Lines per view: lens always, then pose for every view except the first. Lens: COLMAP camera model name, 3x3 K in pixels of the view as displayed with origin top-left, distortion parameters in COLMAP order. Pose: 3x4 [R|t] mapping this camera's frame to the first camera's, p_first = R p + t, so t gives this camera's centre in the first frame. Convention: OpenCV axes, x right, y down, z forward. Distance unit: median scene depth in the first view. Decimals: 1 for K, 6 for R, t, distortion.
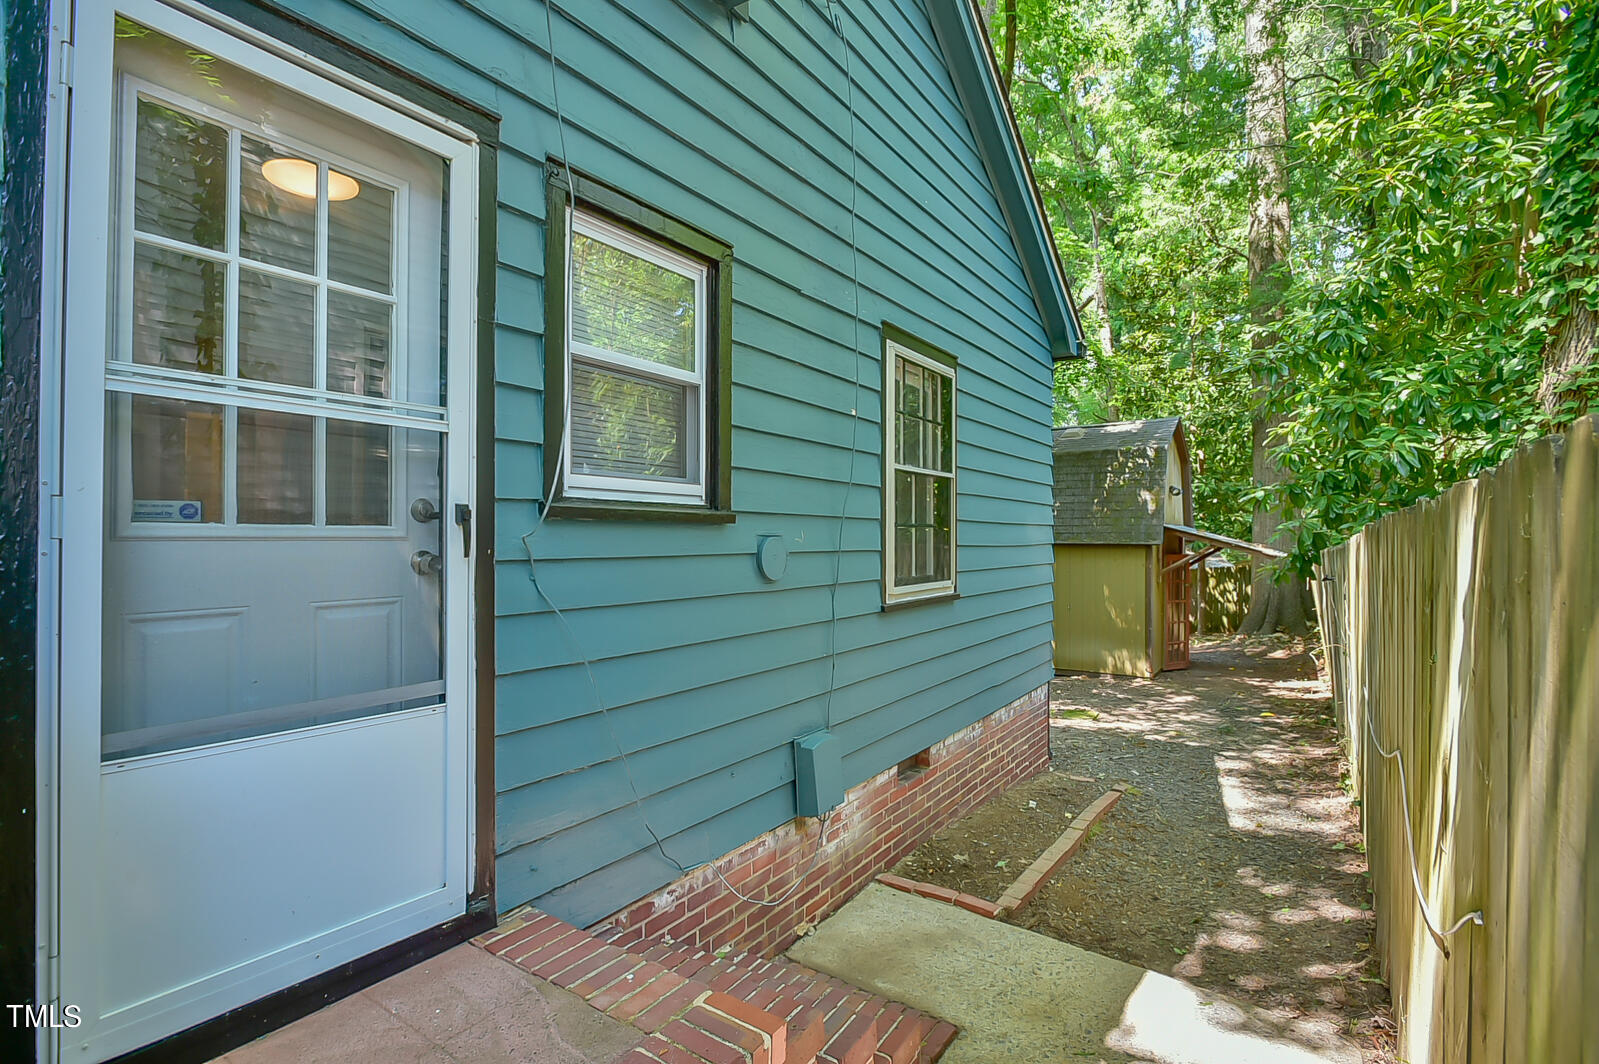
lens RADIAL K [[762.5, 0, 799.4], [0, 762.5, 533.2], [0, 0, 1]] dist [-0.010163, 0.000399]
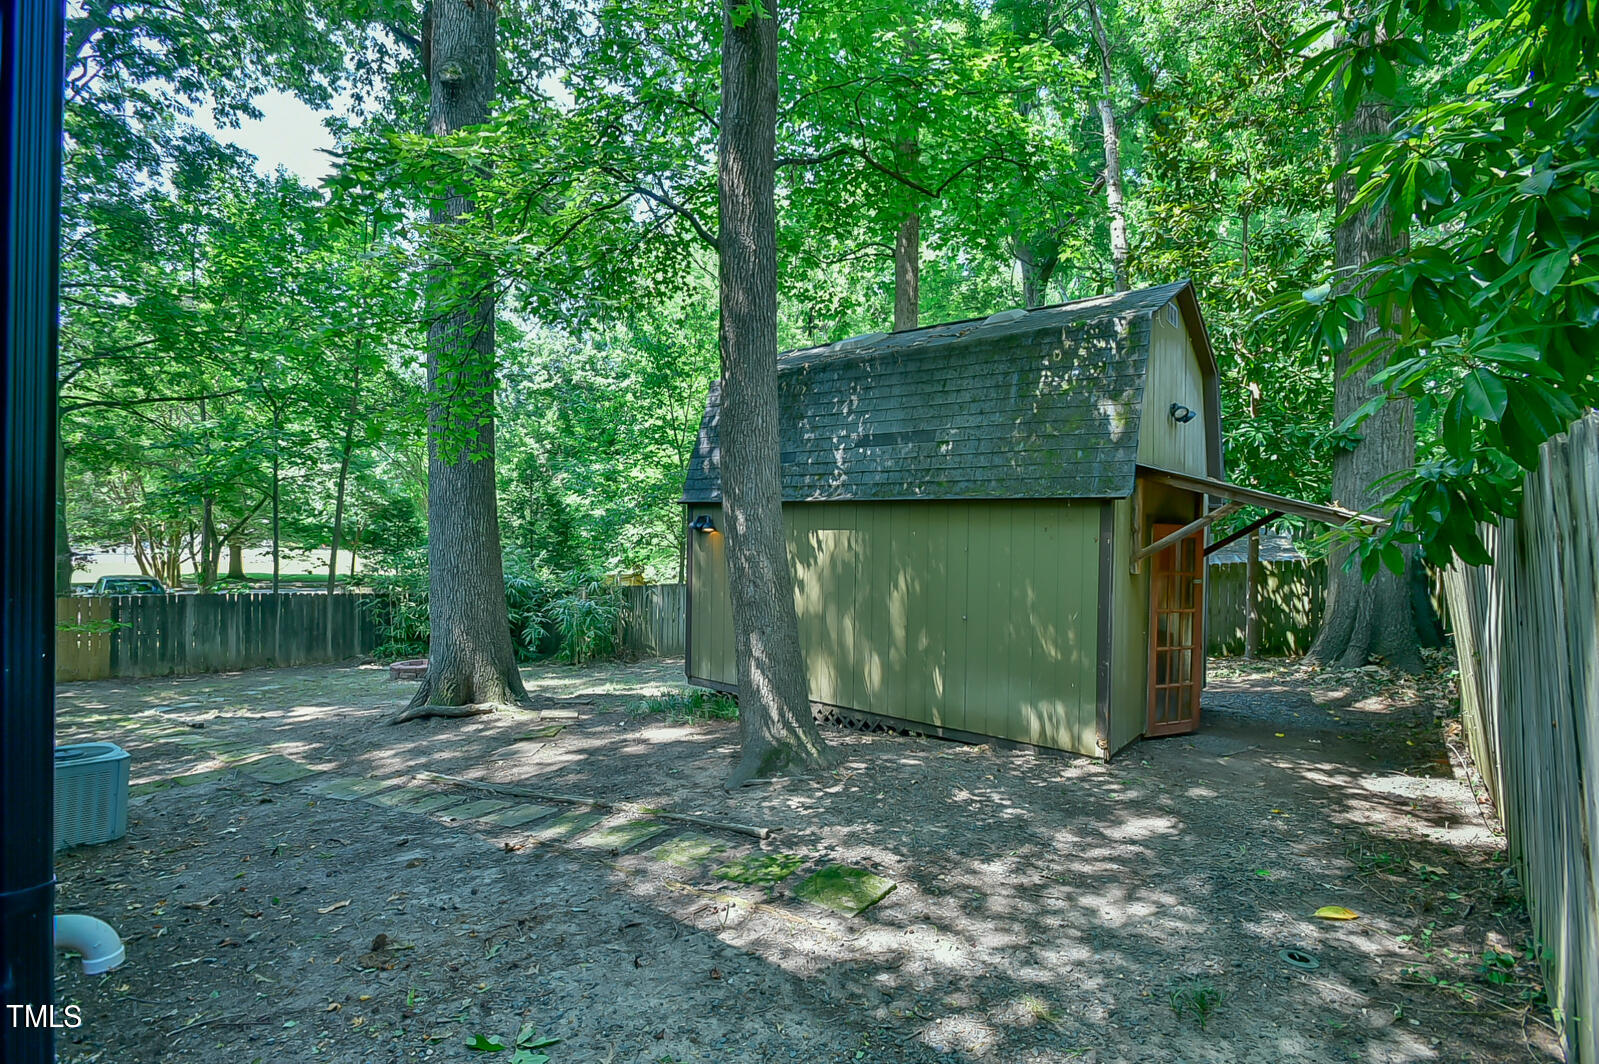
lens RADIAL K [[762.5, 0, 799.5], [0, 762.5, 534.6], [0, 0, 1]] dist [-0.010163, 0.000399]
pose [[0.996187, 0.015393, -0.085881, 0.282057], [-0.014763, 0.999859, 0.007964, 0.035754], [0.085991, -0.006665, 0.996274, 0.447387]]
